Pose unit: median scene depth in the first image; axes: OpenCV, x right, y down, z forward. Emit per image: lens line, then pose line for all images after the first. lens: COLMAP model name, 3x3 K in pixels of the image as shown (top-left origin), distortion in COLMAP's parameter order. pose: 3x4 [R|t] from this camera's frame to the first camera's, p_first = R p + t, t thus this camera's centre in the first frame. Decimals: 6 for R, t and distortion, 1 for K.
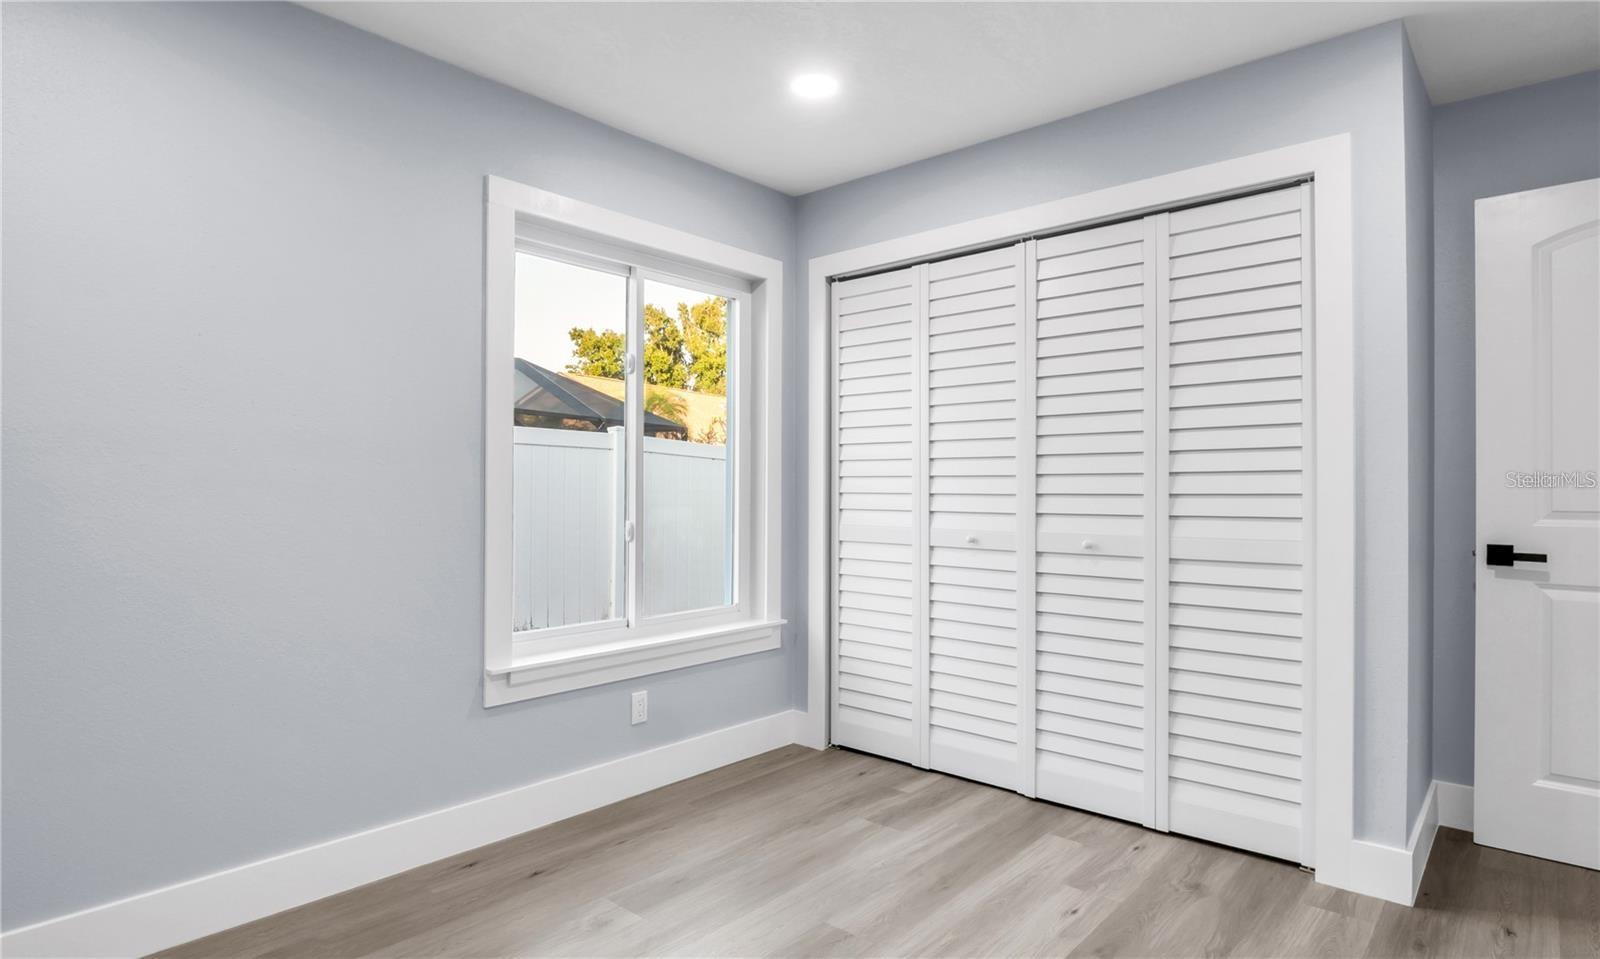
lens RADIAL K [[847.9, 0, 804.6], [0, 847.9, 483.0], [0, 0, 1]] dist [-0.001869, -0.000580]
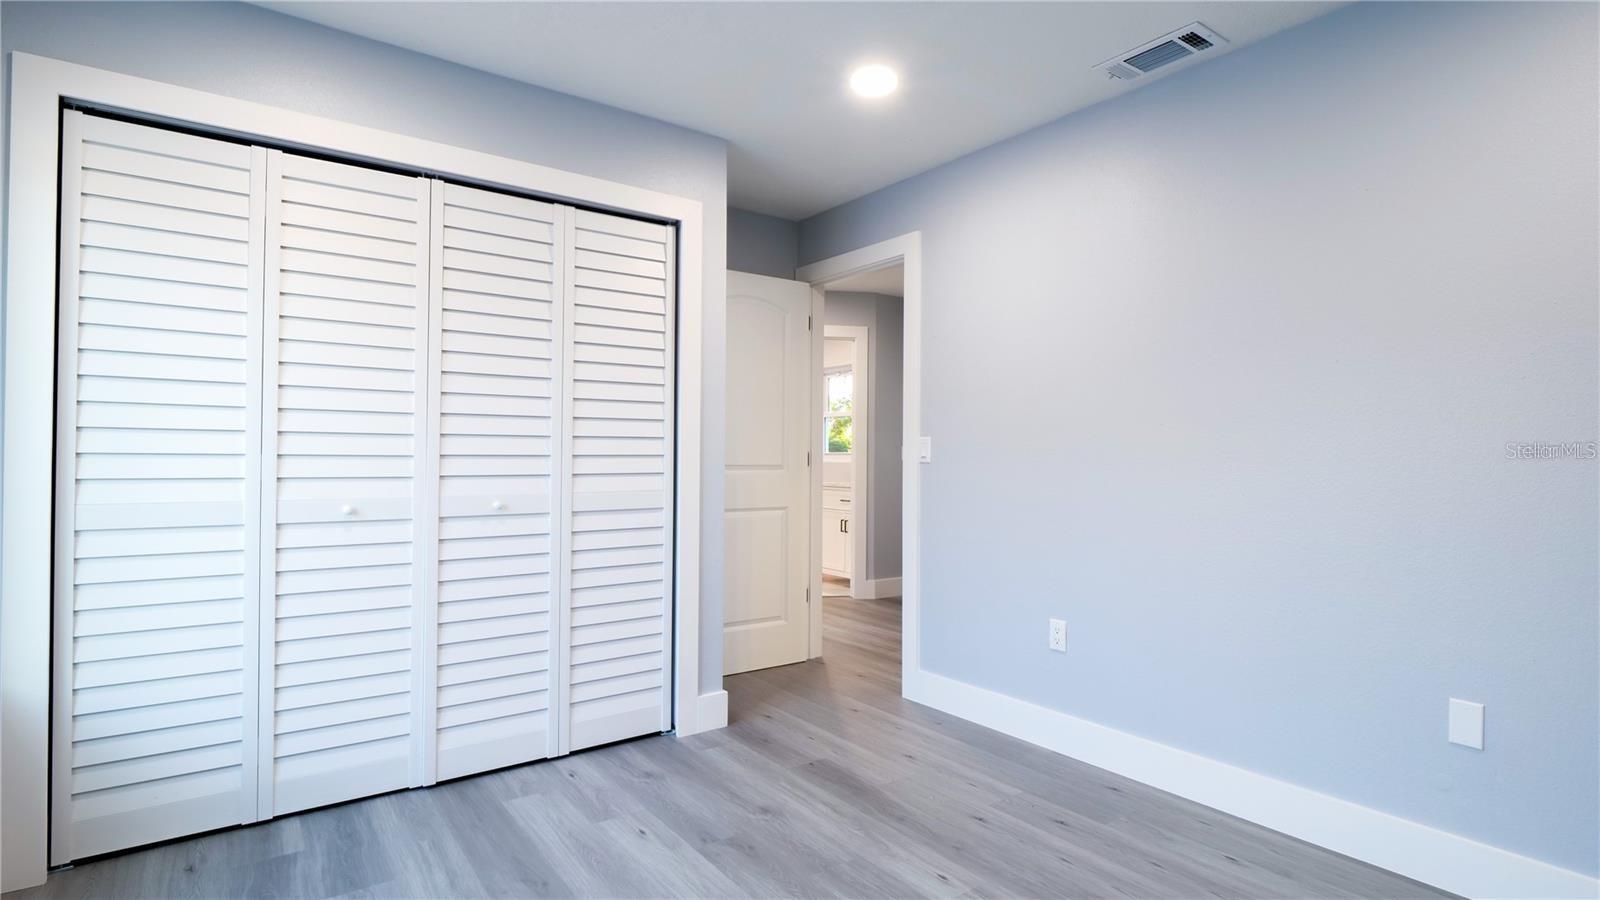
lens RADIAL K [[784.9, 0, 792.4], [0, 784.9, 445.0], [0, 0, 1]] dist [-0.002521, -0.001610]
pose [[0.218236, 0.010823, 0.975836, -0.418694], [-0.014551, 0.999863, -0.007836, 0.002556], [-0.975788, -0.012489, 0.218363, 0.380734]]
